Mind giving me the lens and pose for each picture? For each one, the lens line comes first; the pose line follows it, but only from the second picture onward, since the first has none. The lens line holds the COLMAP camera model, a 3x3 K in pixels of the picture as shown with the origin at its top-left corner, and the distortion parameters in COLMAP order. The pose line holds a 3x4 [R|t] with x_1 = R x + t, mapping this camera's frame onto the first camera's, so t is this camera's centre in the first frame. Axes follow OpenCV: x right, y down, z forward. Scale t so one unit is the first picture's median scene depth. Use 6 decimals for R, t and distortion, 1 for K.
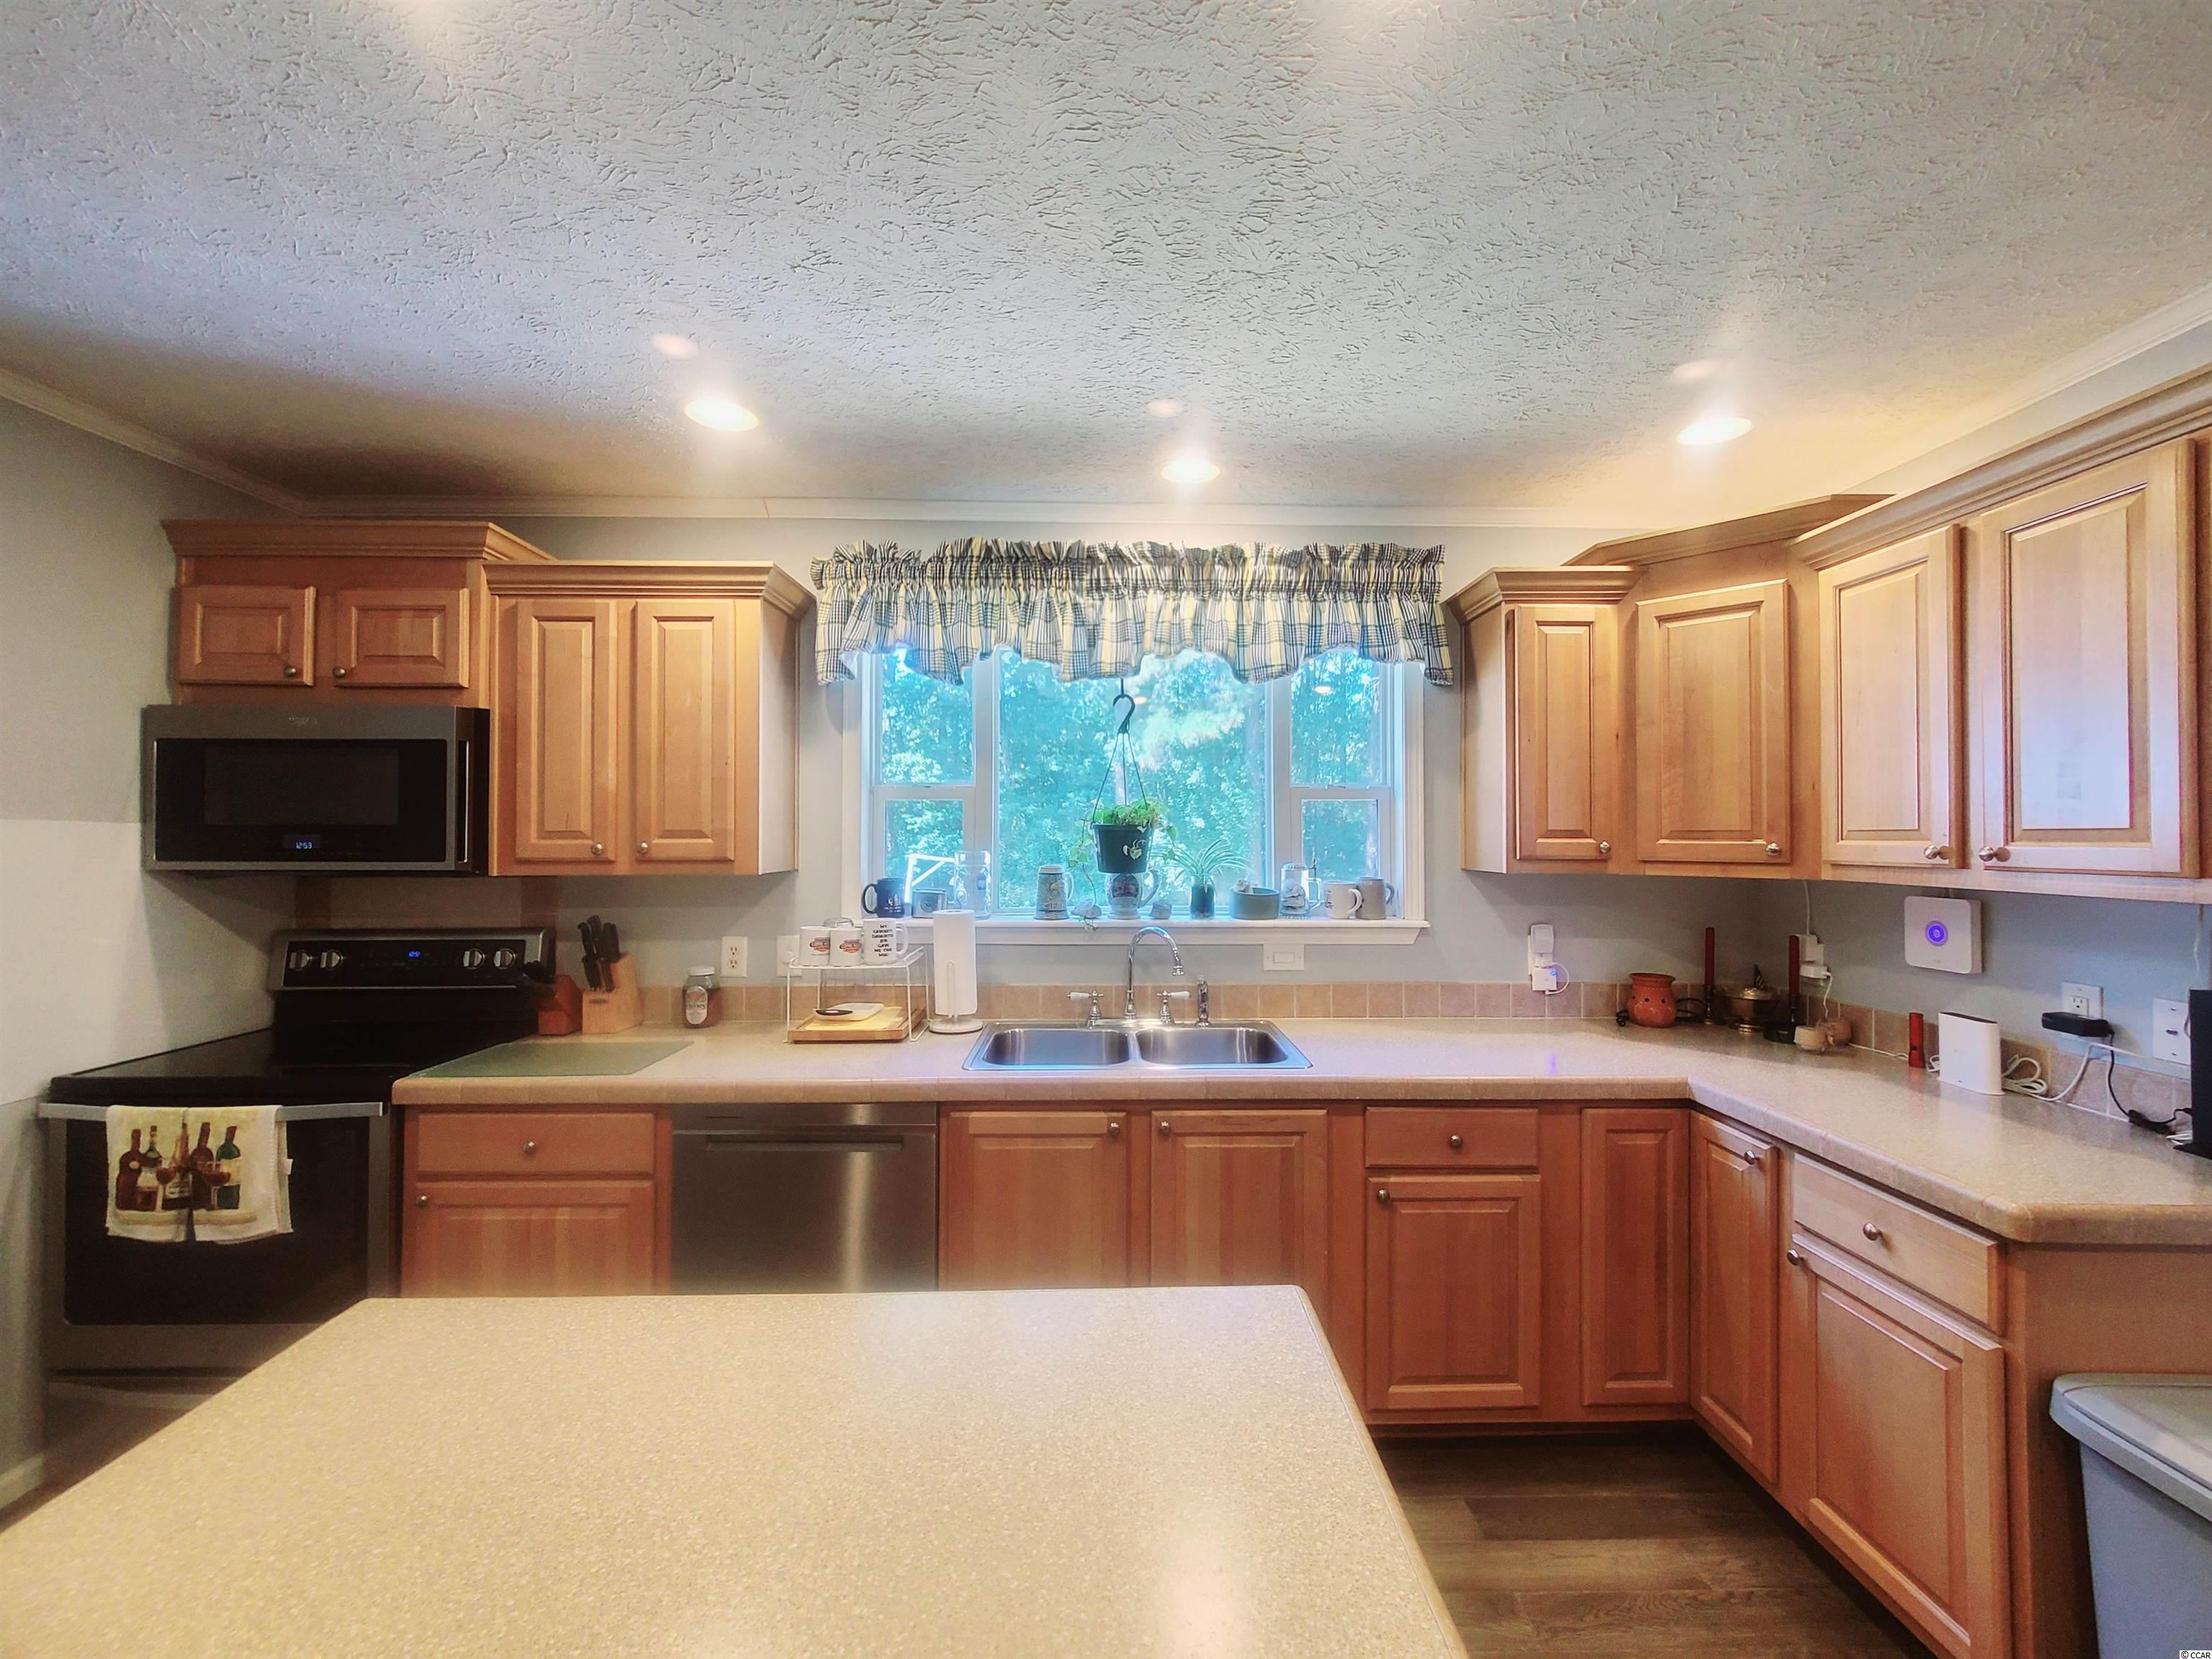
lens RADIAL K [[871.8, 0, 1106.0], [0, 871.8, 829.5], [0, 0, 1]] dist [-0.014665, 0.000010]
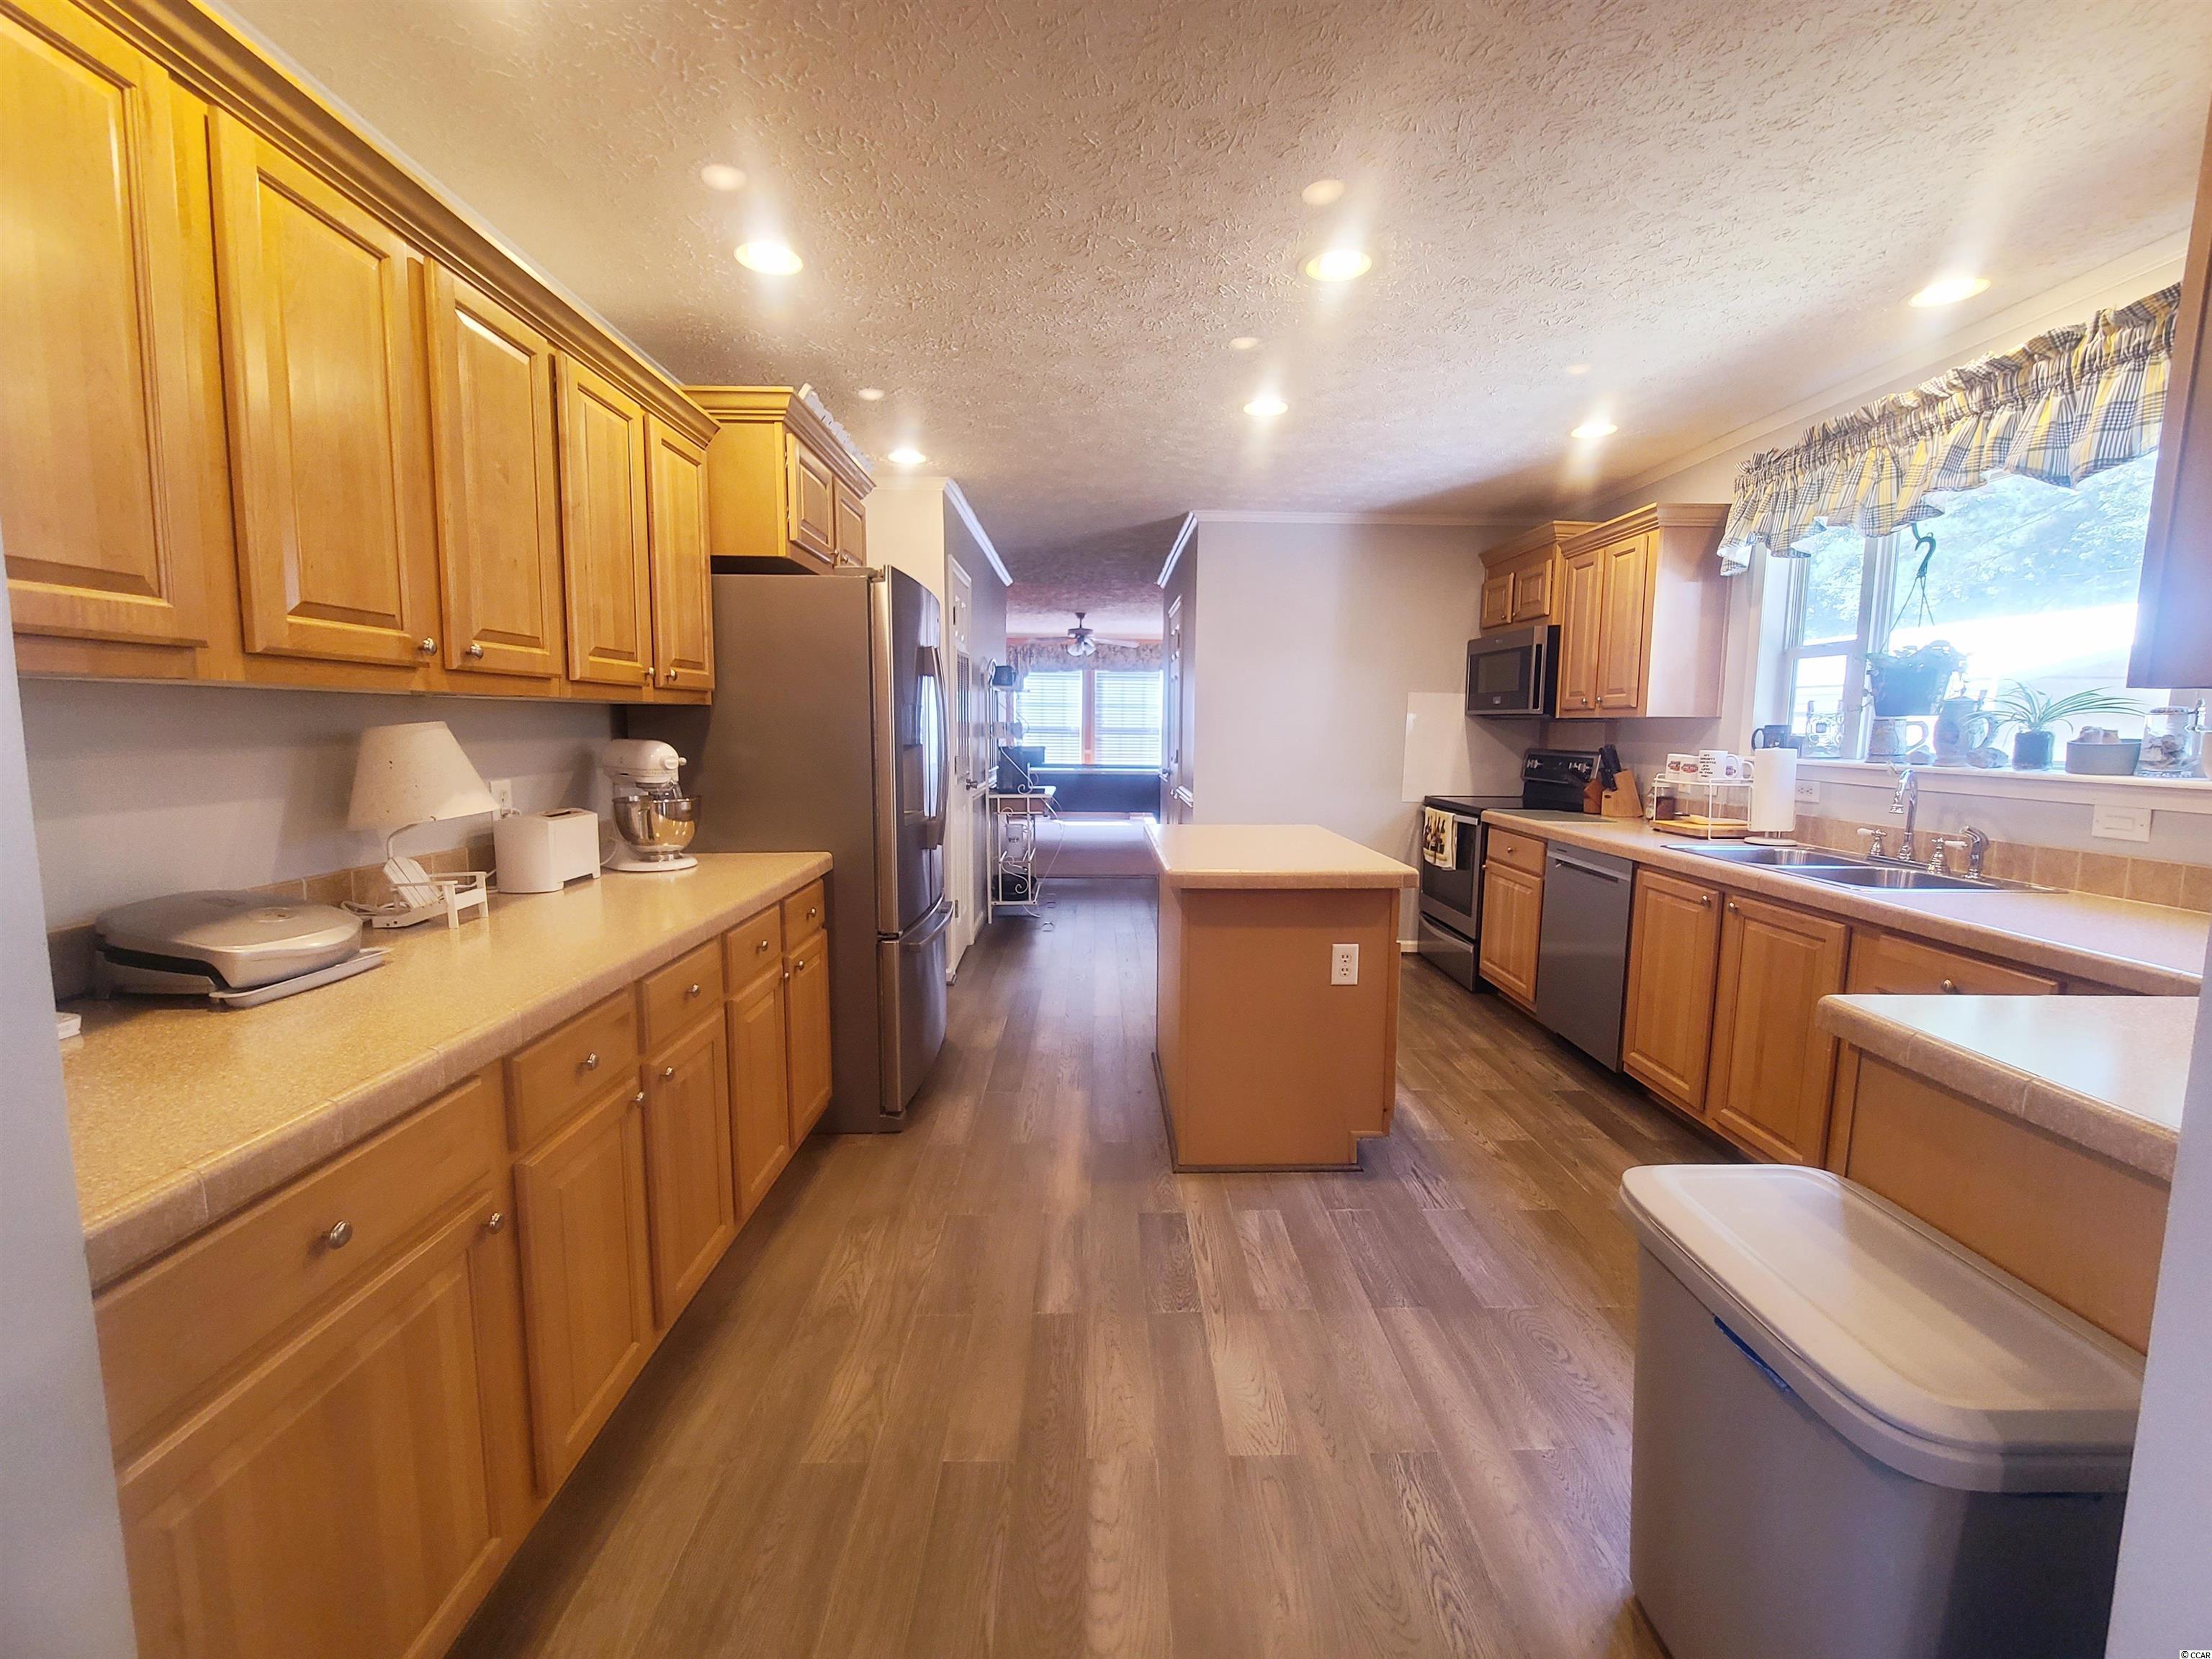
lens RADIAL K [[901.4, 0, 1115.1], [0, 901.4, 817.8], [0, 0, 1]] dist [-0.003552, 0.000179]
pose [[-0.006972, 0.105816, -0.994361, 1.140305], [-0.001944, 0.994382, 0.105832, 0.061057], [0.999974, 0.002671, -0.006727, 0.083116]]
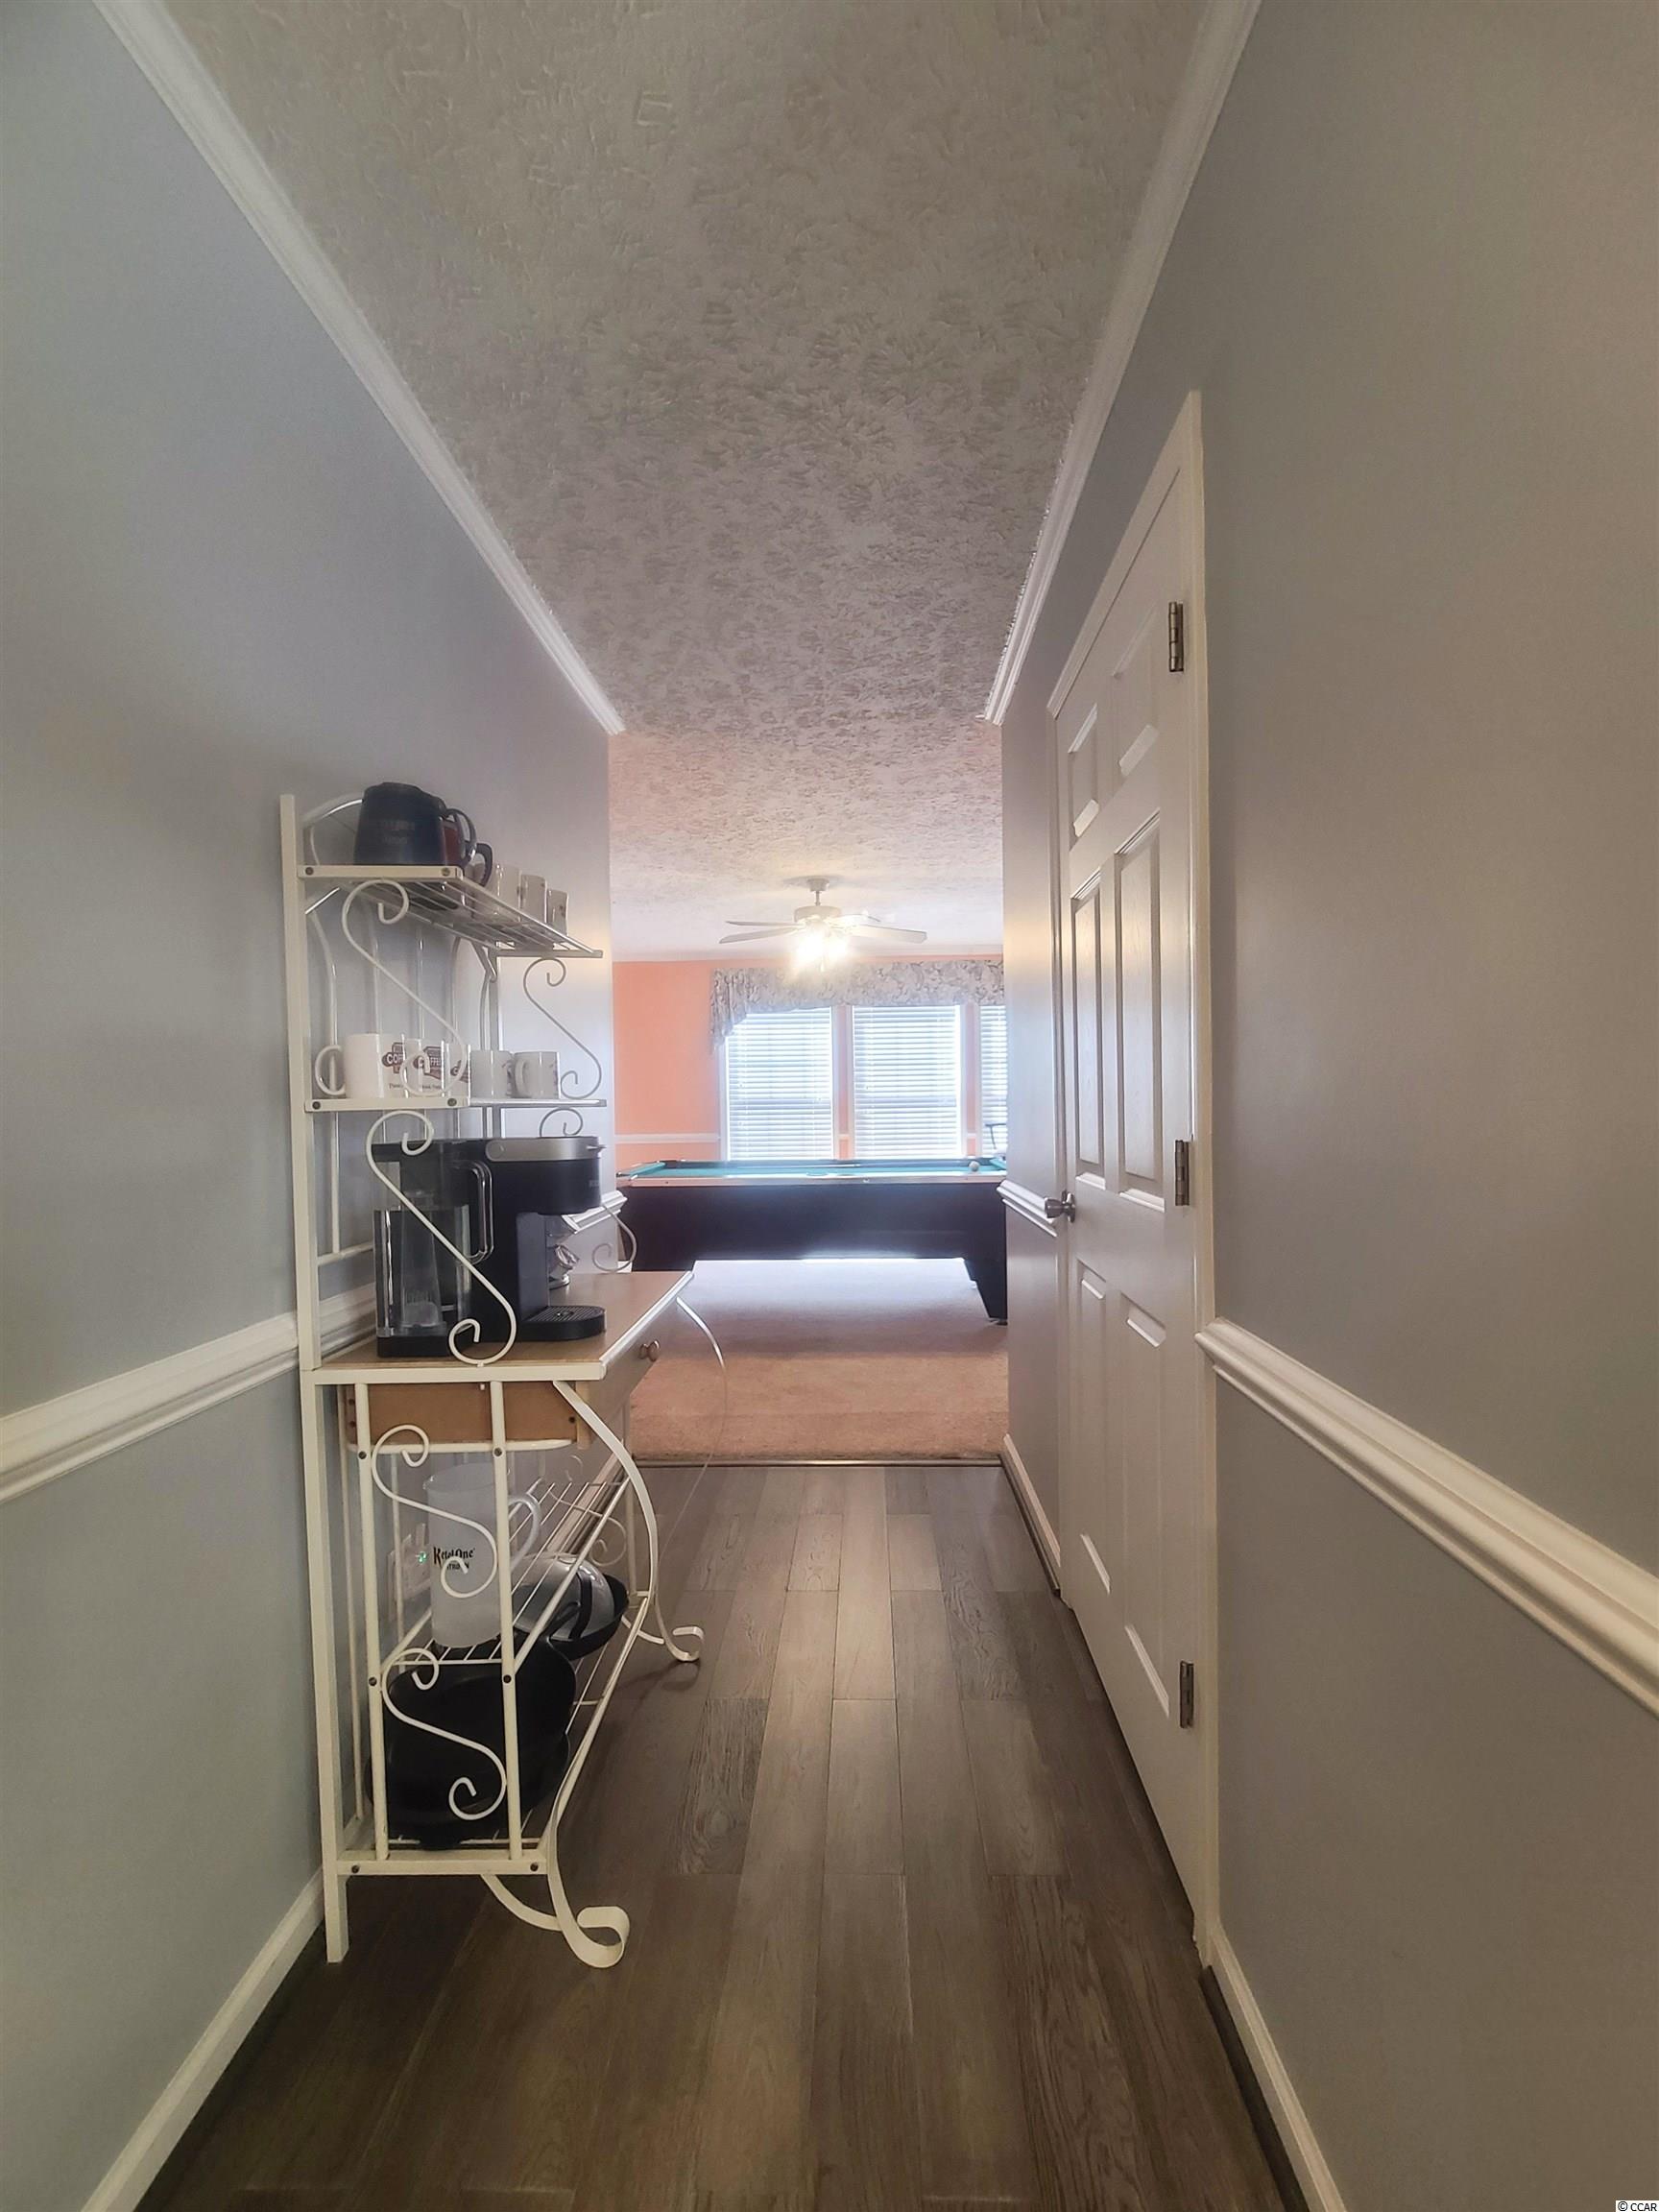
lens RADIAL K [[901.4, 0, 829.5], [0, 901.4, 1106.0], [0, 0, 1]] dist [-0.003552, 0.000179]
pose [[-0.068917, 0.004613, -0.997612, -0.758789], [0.026760, 0.999638, 0.002774, 0.107304], [0.997263, -0.026505, -0.069016, 0.069547]]
